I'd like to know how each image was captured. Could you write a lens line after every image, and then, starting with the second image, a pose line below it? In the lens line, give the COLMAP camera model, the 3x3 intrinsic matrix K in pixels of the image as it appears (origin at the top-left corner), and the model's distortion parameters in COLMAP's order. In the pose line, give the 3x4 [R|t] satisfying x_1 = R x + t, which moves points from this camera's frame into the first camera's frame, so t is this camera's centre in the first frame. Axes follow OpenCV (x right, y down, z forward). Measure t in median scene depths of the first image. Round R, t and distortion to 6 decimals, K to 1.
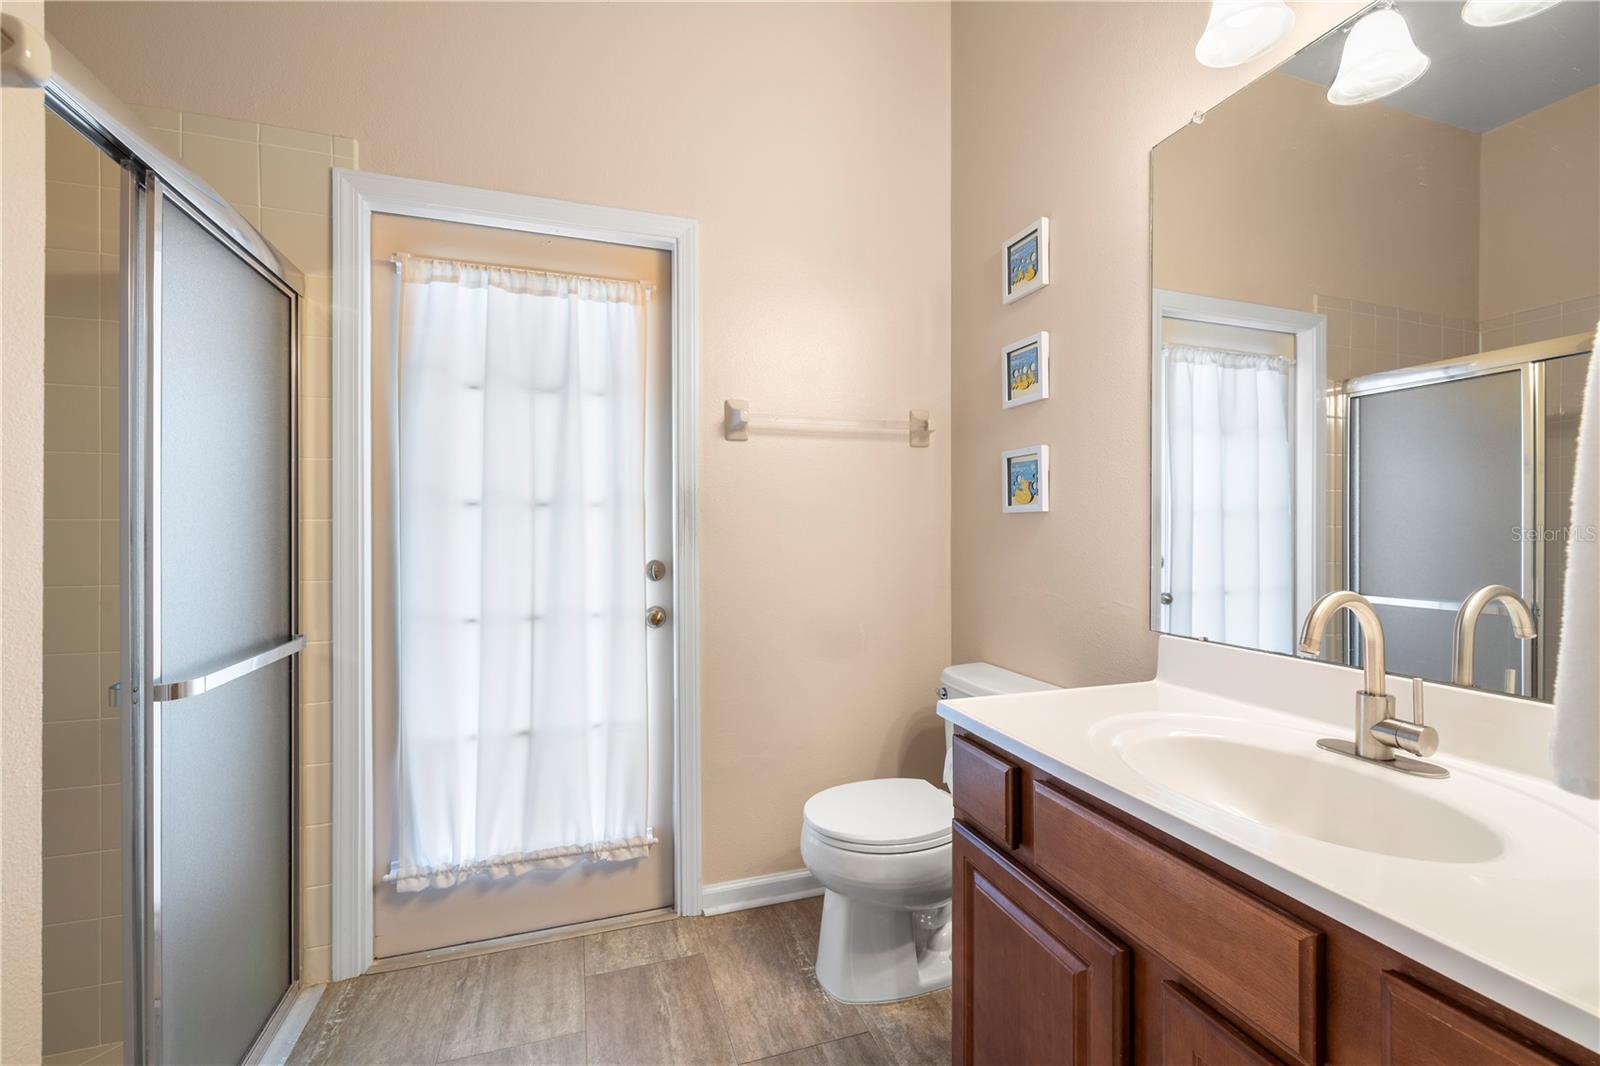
lens RADIAL K [[671.3, 0, 798.0], [0, 671.3, 533.7], [0, 0, 1]] dist [-0.000047, 0.000184]
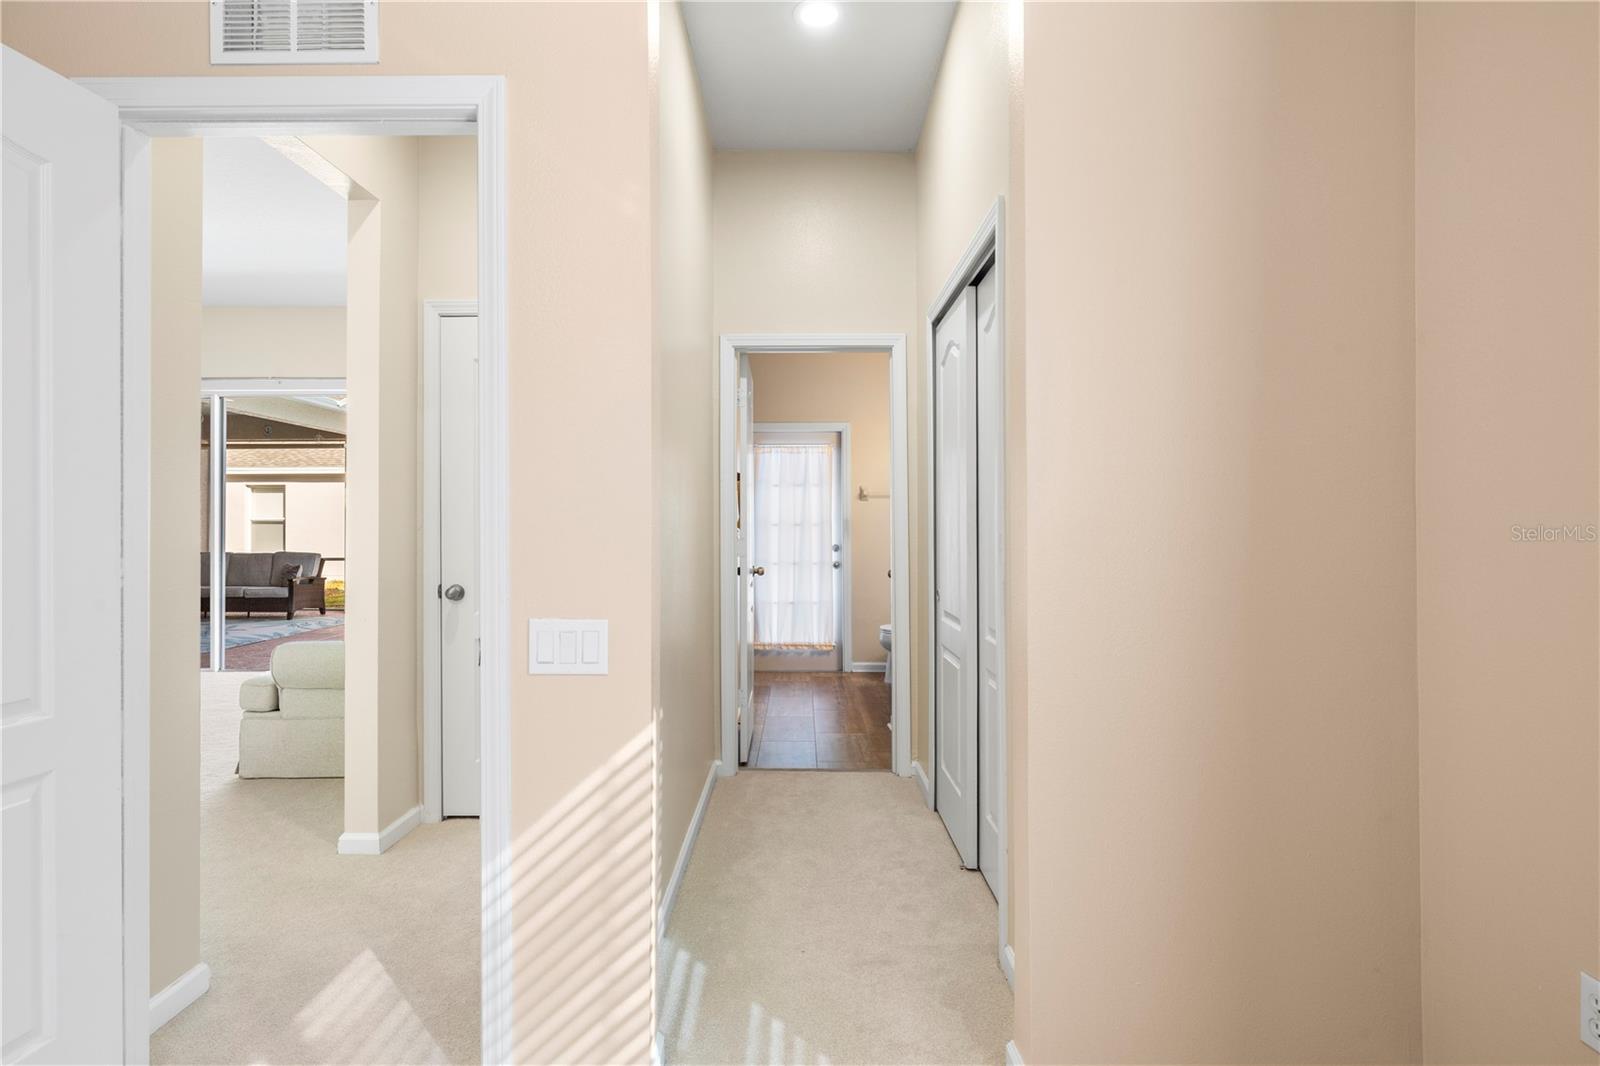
lens RADIAL K [[816.6, 0, 801.1], [0, 816.6, 523.8], [0, 0, 1]] dist [-0.000776, 0.000017]
pose [[0.952613, -0.003643, -0.304163, 0.697303], [0.001724, 0.999977, -0.006577, -0.023915], [0.304179, 0.005741, 0.952597, -2.321318]]
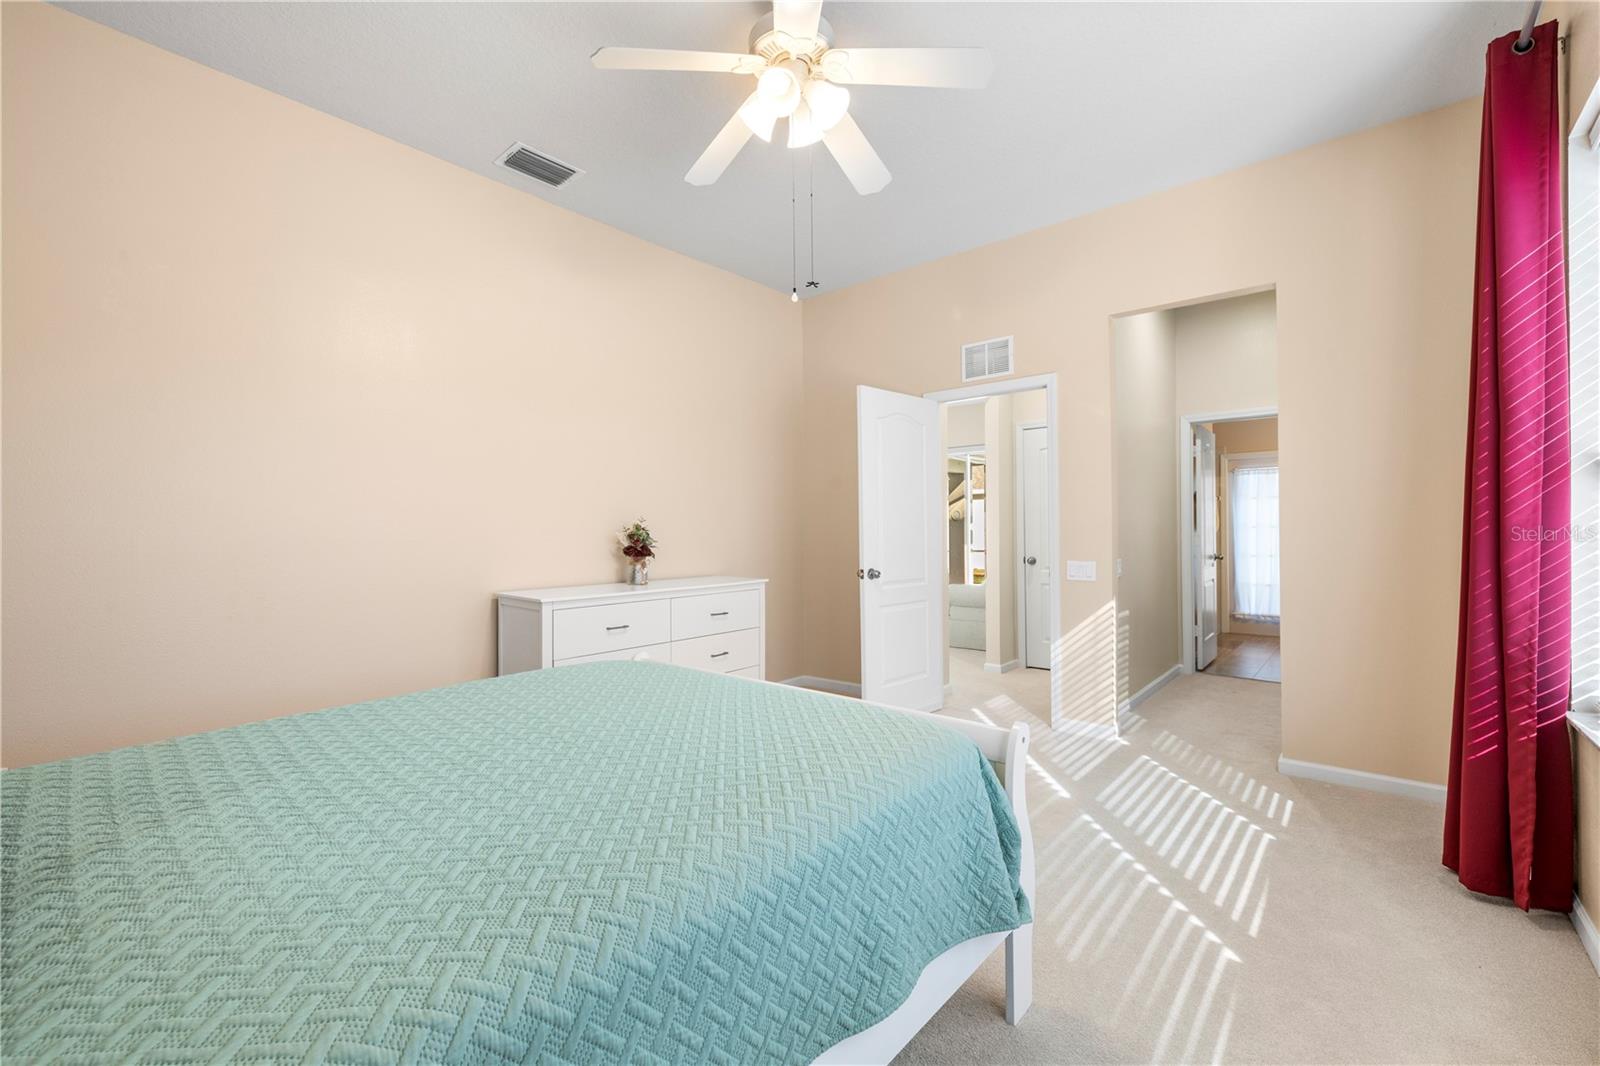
lens RADIAL K [[671.3, 0, 798.0], [0, 671.3, 533.7], [0, 0, 1]] dist [-0.000047, 0.000184]
pose [[0.528529, -0.000907, -0.848915, 1.426909], [0.005821, 0.999980, 0.002555, -0.026979], [0.848895, -0.006292, 0.528524, -3.310379]]
